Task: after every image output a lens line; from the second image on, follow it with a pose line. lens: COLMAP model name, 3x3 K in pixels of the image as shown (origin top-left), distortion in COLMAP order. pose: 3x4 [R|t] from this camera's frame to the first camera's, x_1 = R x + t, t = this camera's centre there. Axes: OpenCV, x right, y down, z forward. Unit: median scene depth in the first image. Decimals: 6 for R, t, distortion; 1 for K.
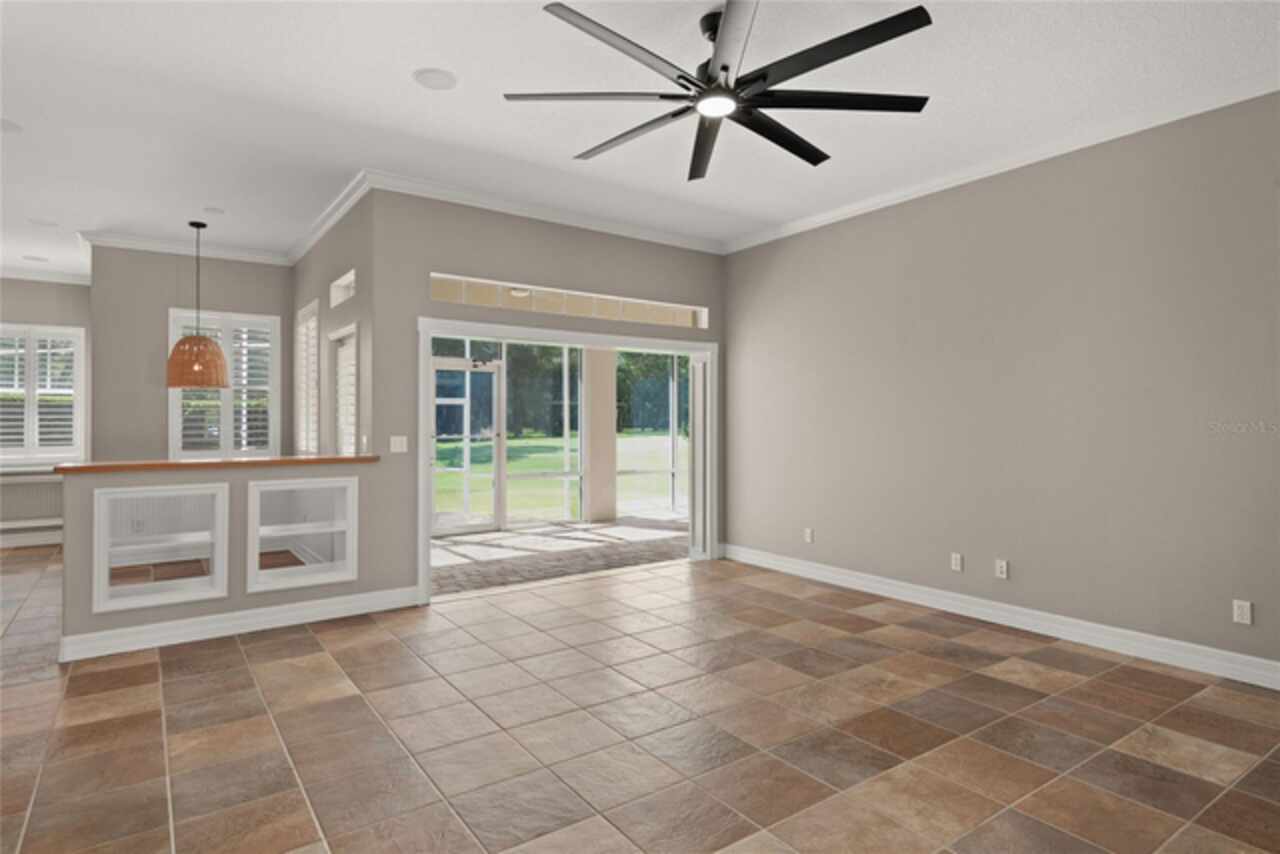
lens RADIAL K [[703.7, 0, 637.3], [0, 703.7, 422.0], [0, 0, 1]] dist [0.000311, -0.000278]
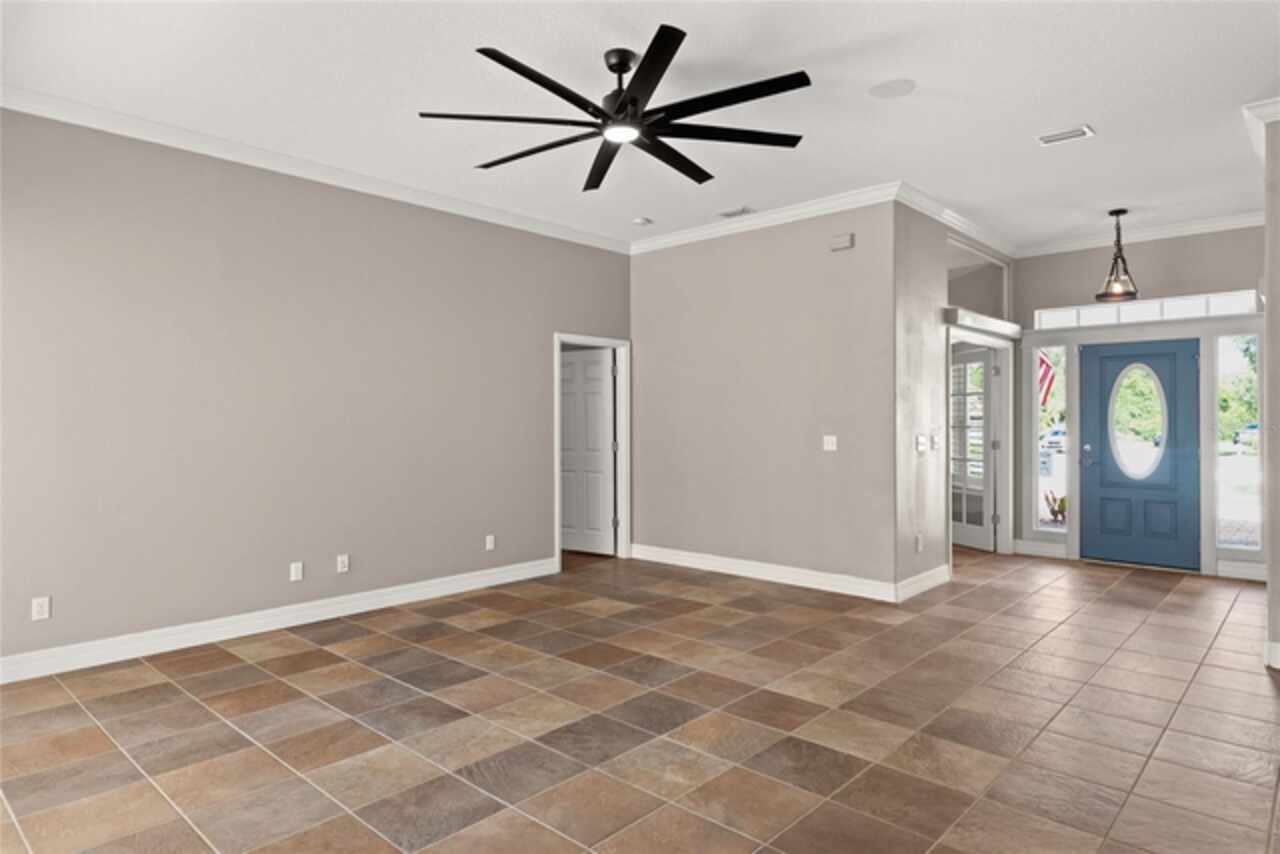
lens RADIAL K [[754.0, 0, 637.4], [0, 754.0, 424.6], [0, 0, 1]] dist [0.002134, 0.000271]
pose [[-0.217651, -0.006797, 0.976003, -0.864874], [0.006032, 0.999947, 0.008309, -0.010952], [-0.976008, 0.007695, -0.217599, 1.016083]]
